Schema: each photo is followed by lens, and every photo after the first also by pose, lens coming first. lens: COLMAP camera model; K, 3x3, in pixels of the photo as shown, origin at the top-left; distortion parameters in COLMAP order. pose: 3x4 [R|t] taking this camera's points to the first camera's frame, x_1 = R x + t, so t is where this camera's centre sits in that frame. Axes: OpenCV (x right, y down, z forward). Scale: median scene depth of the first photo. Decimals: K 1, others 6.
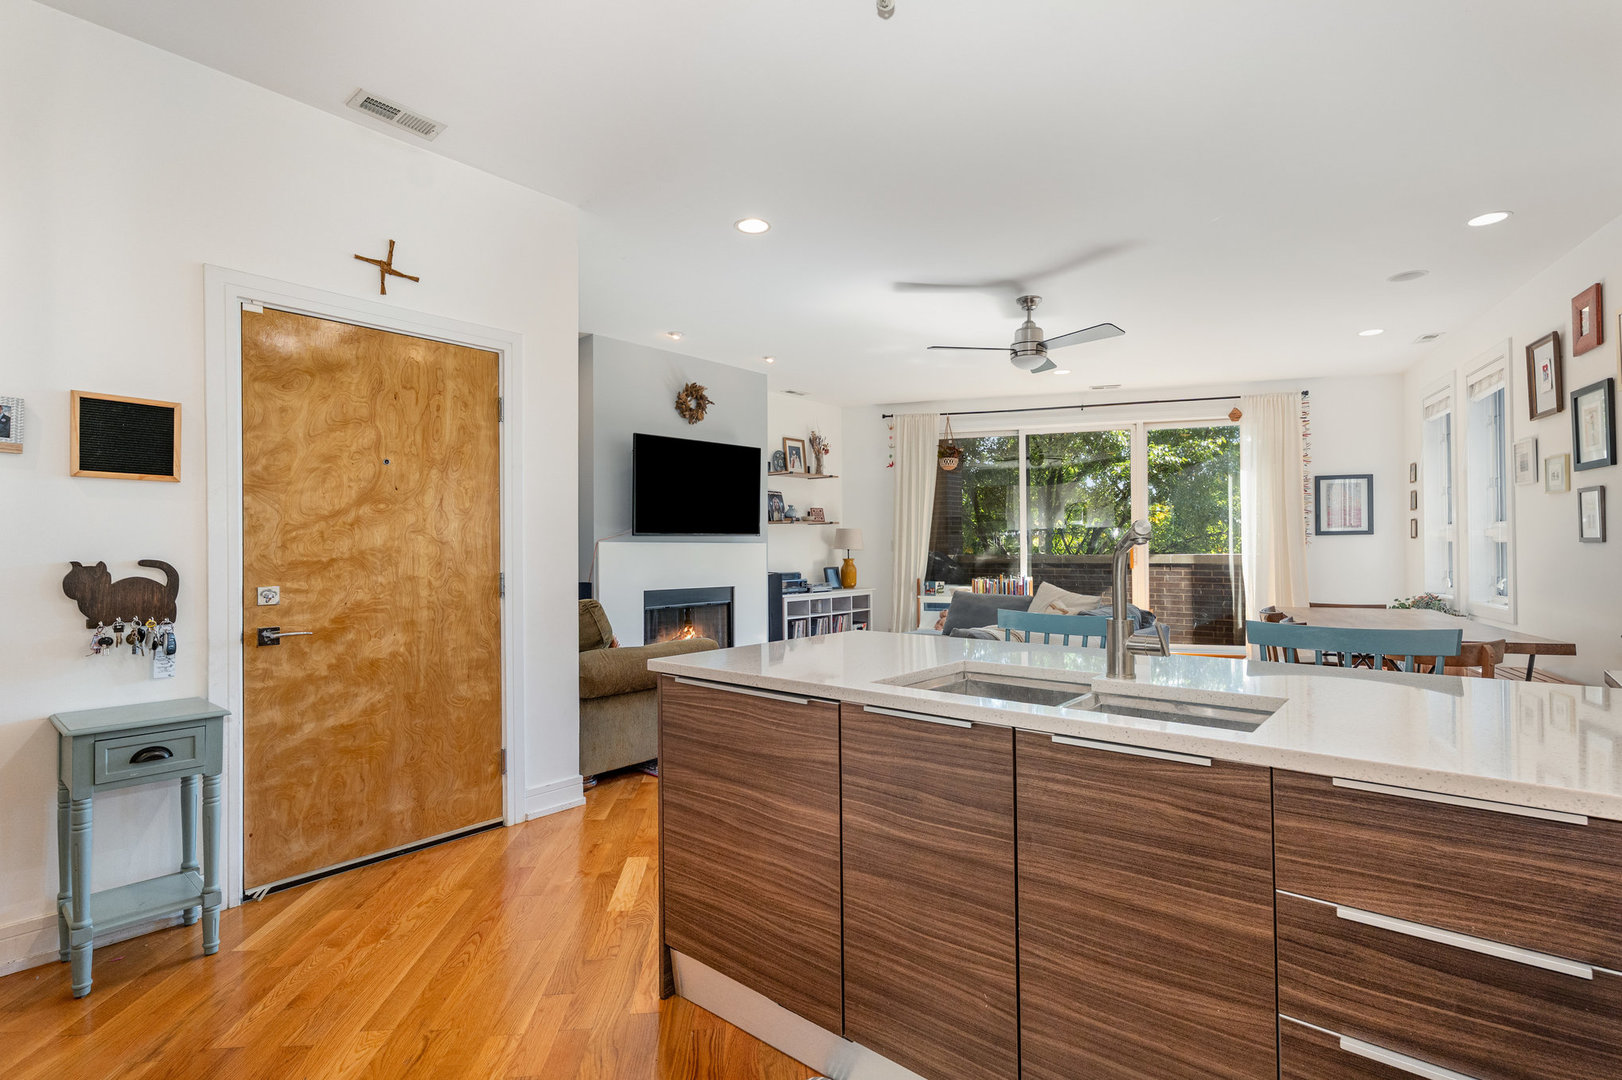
lens RADIAL K [[762.0, 0, 821.5], [0, 762.0, 545.5], [0, 0, 1]] dist [0.001085, 0.000640]
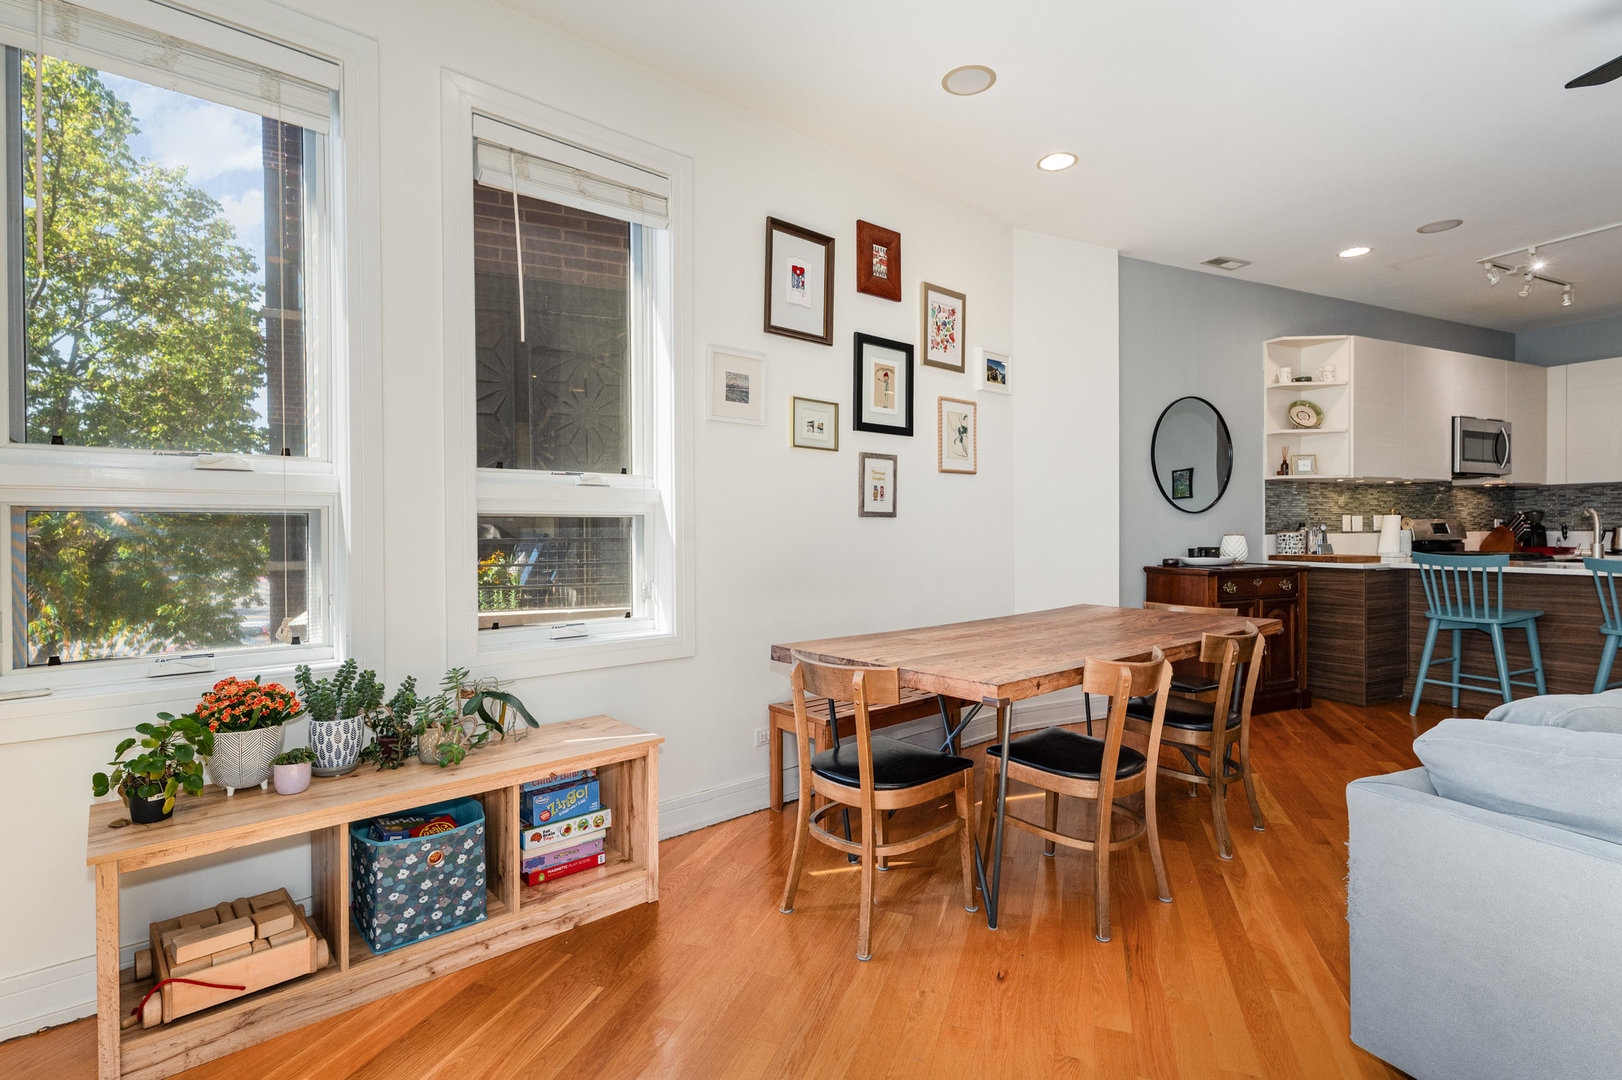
lens RADIAL K [[767.9, 0, 811.0], [0, 767.9, 540.0], [0, 0, 1]] dist [-0.001432, -0.000096]
pose [[-0.907200, 0.009335, 0.420595, 0.391669], [0.012548, 0.999909, 0.004873, 0.008684], [-0.420512, 0.009698, -0.907235, 1.007519]]
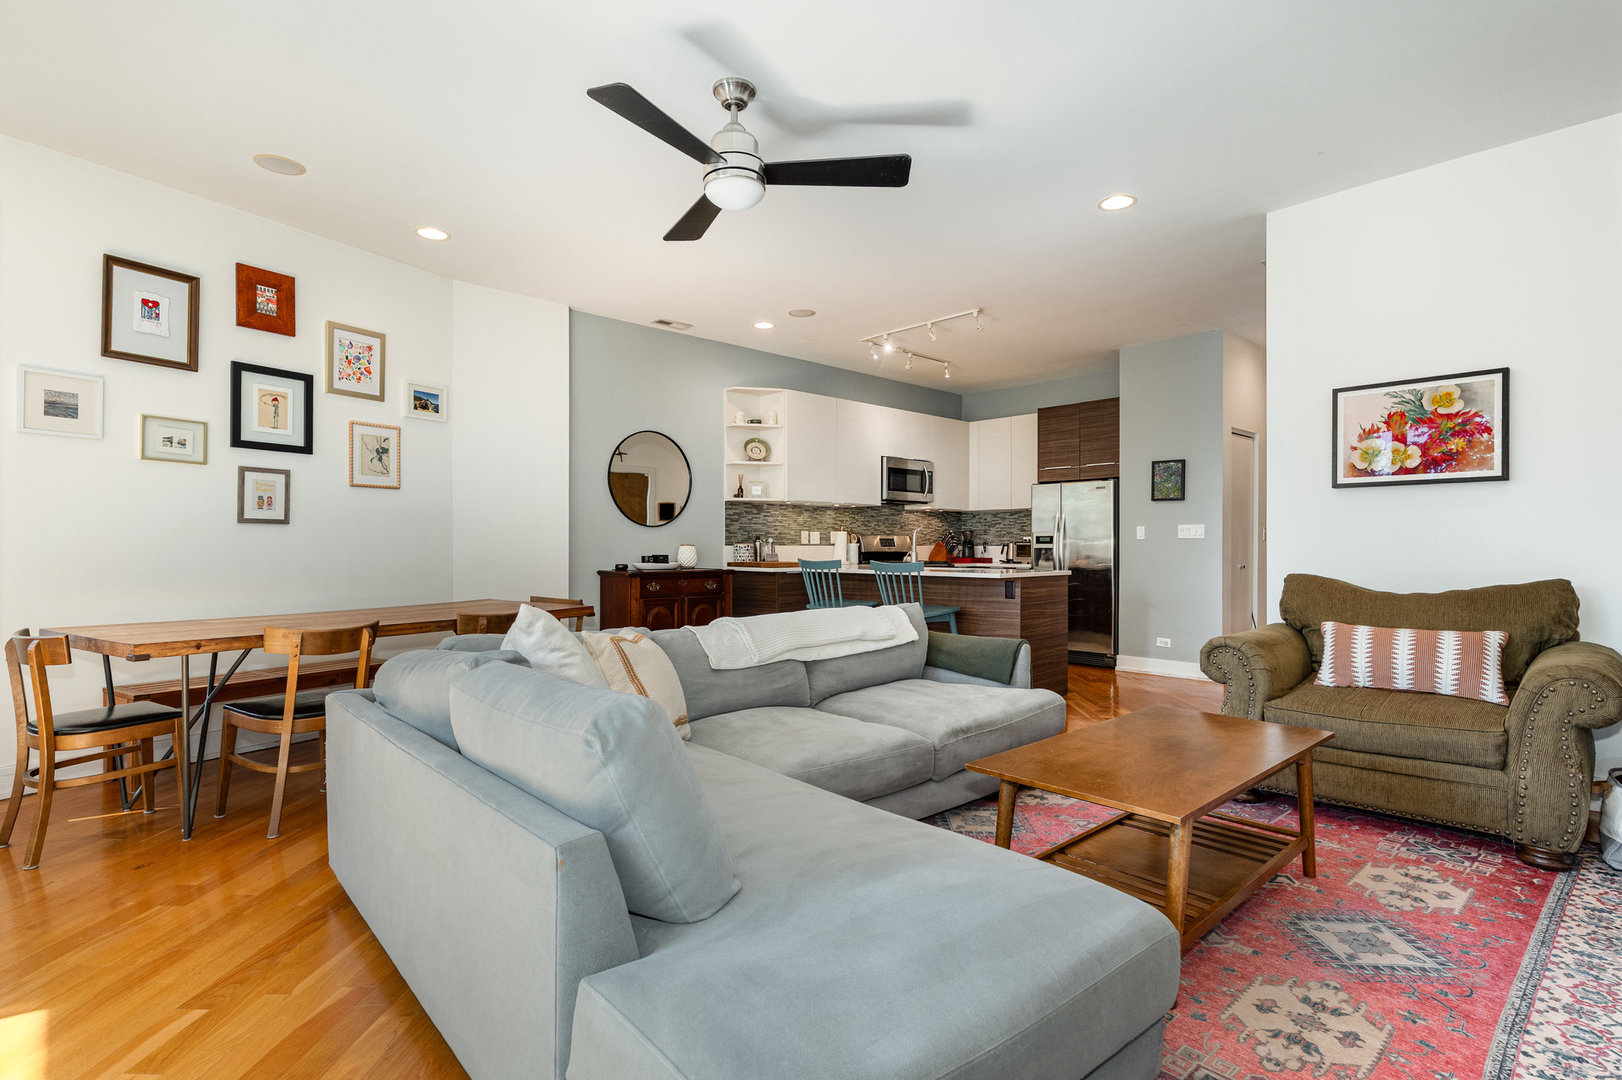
lens RADIAL K [[776.1, 0, 807.5], [0, 776.1, 550.1], [0, 0, 1]] dist [0.001389, 0.000592]
pose [[-0.991550, 0.007333, 0.129517, 0.097351], [0.007184, 0.999973, -0.001612, 0.019837], [-0.129526, -0.000668, -0.991576, 1.053773]]
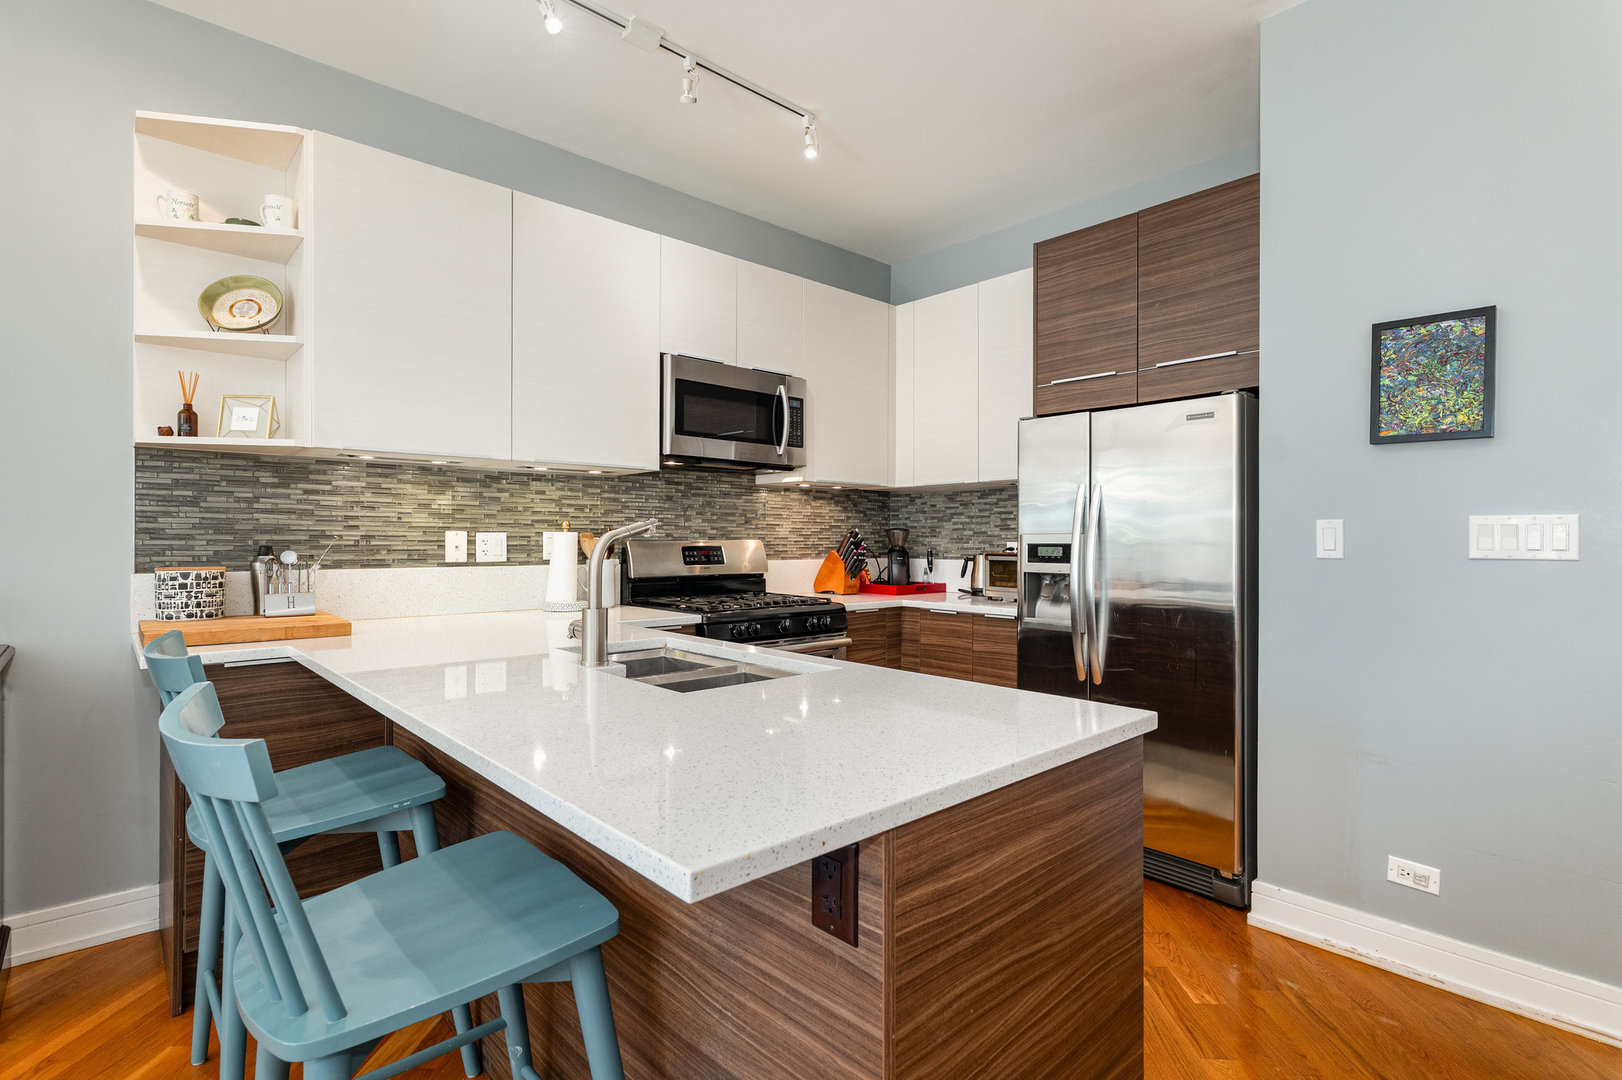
lens RADIAL K [[767.9, 0, 811.0], [0, 767.9, 540.0], [0, 0, 1]] dist [-0.001432, -0.000096]
pose [[-0.990091, 0.006347, 0.140286, -0.007497], [0.005568, 0.999967, -0.005941, 0.002291], [-0.140319, -0.005101, -0.990093, 0.445814]]
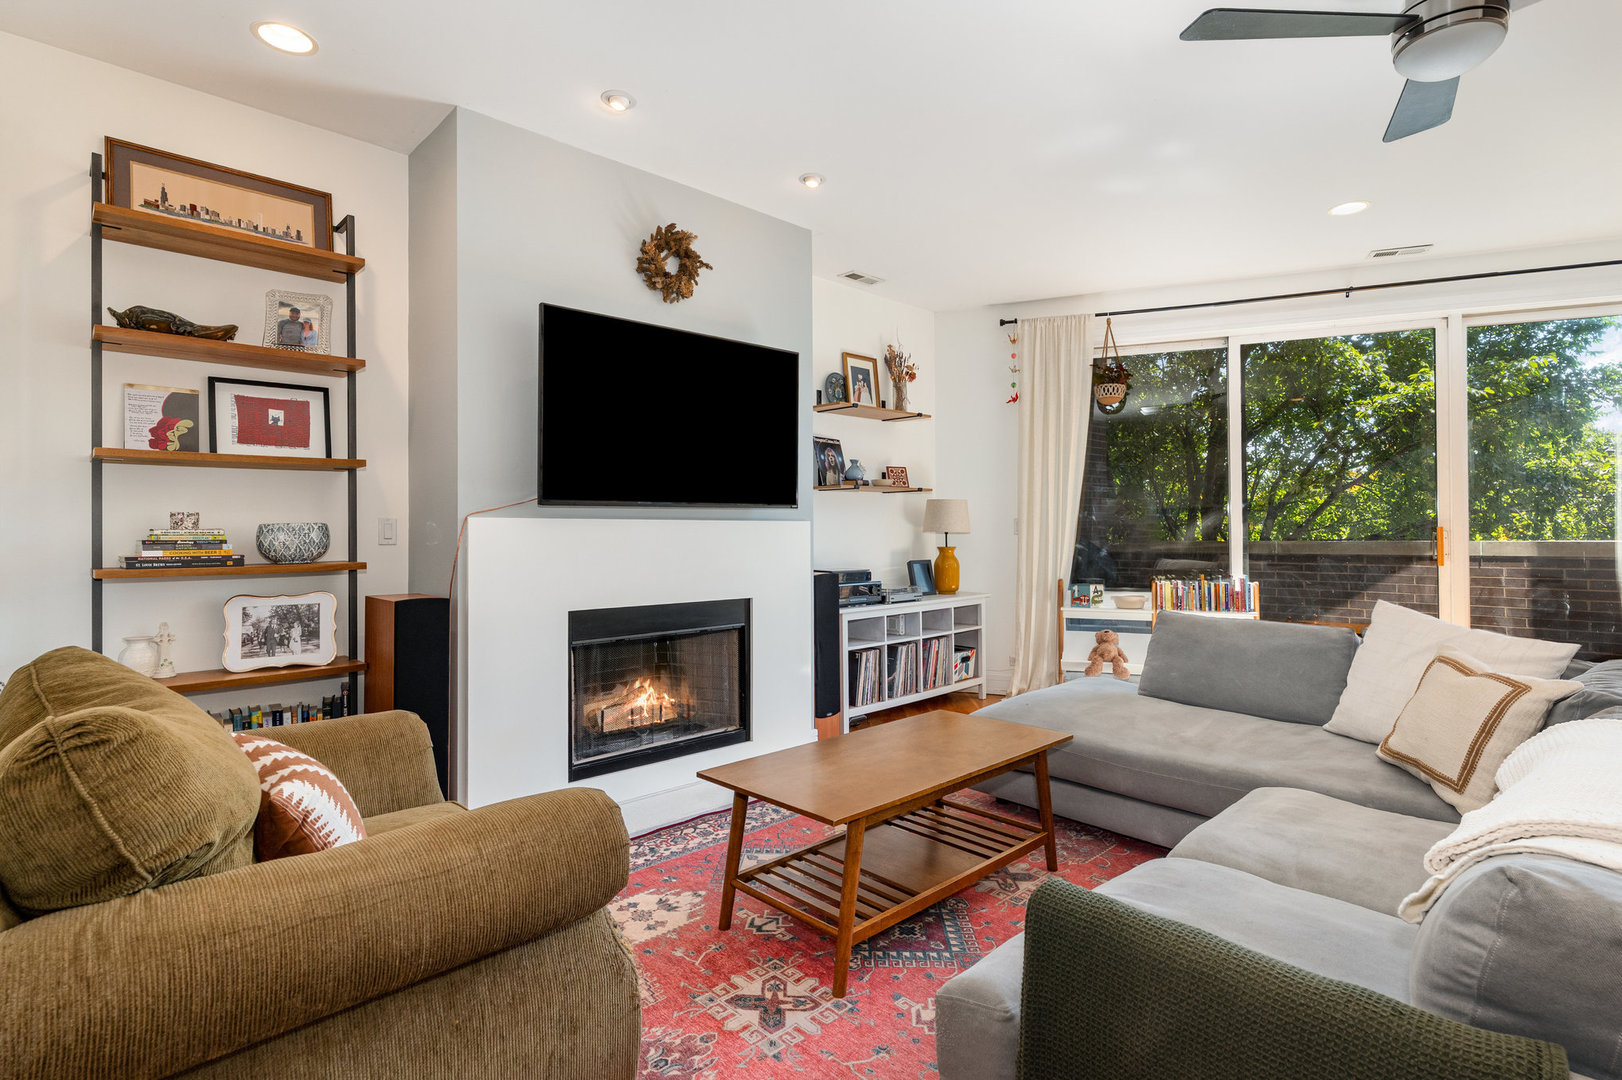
lens RADIAL K [[788.1, 0, 811.0], [0, 788.1, 540.0], [0, 0, 1]] dist [-0.001436, 0.000059]
pose [[0.994334, 0.000740, -0.106299, -0.007748], [0.000606, 0.999920, 0.012626, 0.003256], [0.106300, -0.012619, 0.994254, 0.374642]]
